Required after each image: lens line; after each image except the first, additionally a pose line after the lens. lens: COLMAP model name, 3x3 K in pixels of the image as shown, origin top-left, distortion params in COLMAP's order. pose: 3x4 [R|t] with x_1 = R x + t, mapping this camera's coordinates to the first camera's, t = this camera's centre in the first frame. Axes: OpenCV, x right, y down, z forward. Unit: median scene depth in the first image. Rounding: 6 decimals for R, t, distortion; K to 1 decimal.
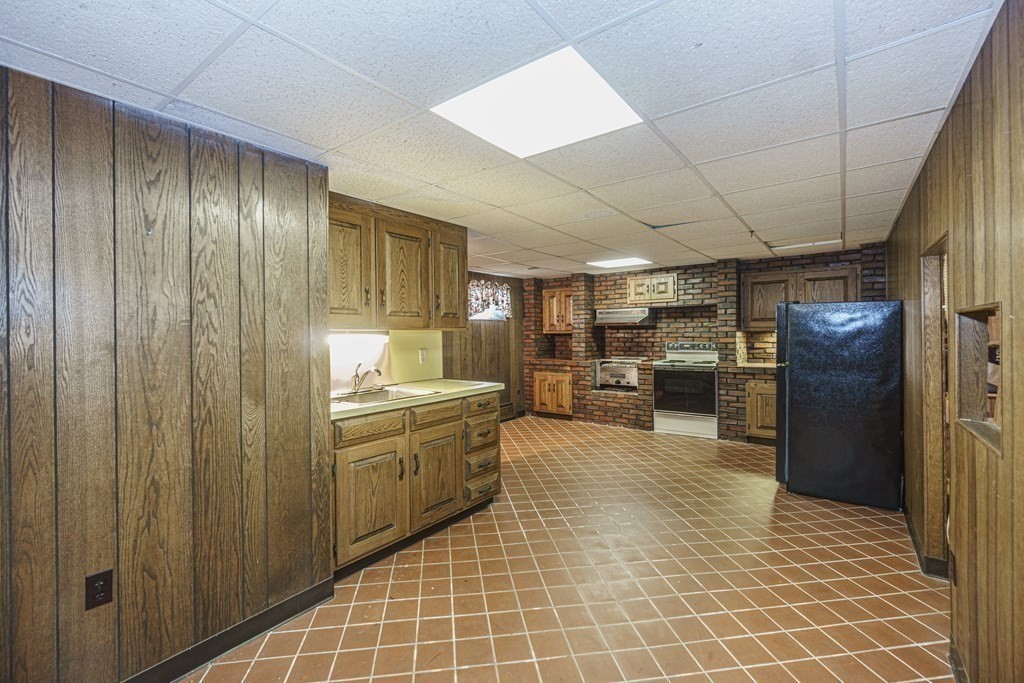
lens RADIAL K [[457.9, 0, 504.9], [0, 457.9, 334.4], [0, 0, 1]] dist [-0.005198, 0.000985]
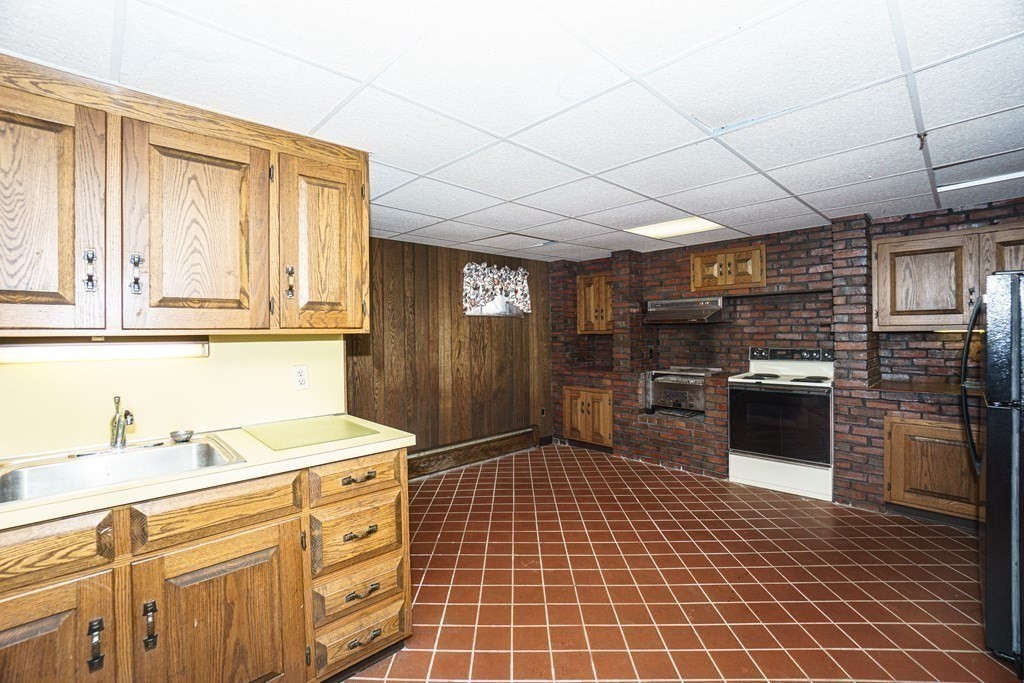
lens RADIAL K [[445.8, 0, 518.3], [0, 445.8, 332.3], [0, 0, 1]] dist [-0.026668, 0.000896]
pose [[0.987842, -0.001475, -0.155455, 0.116642], [0.001568, 0.999999, 0.000478, -0.006328], [0.155454, -0.000716, 0.987843, 0.300293]]
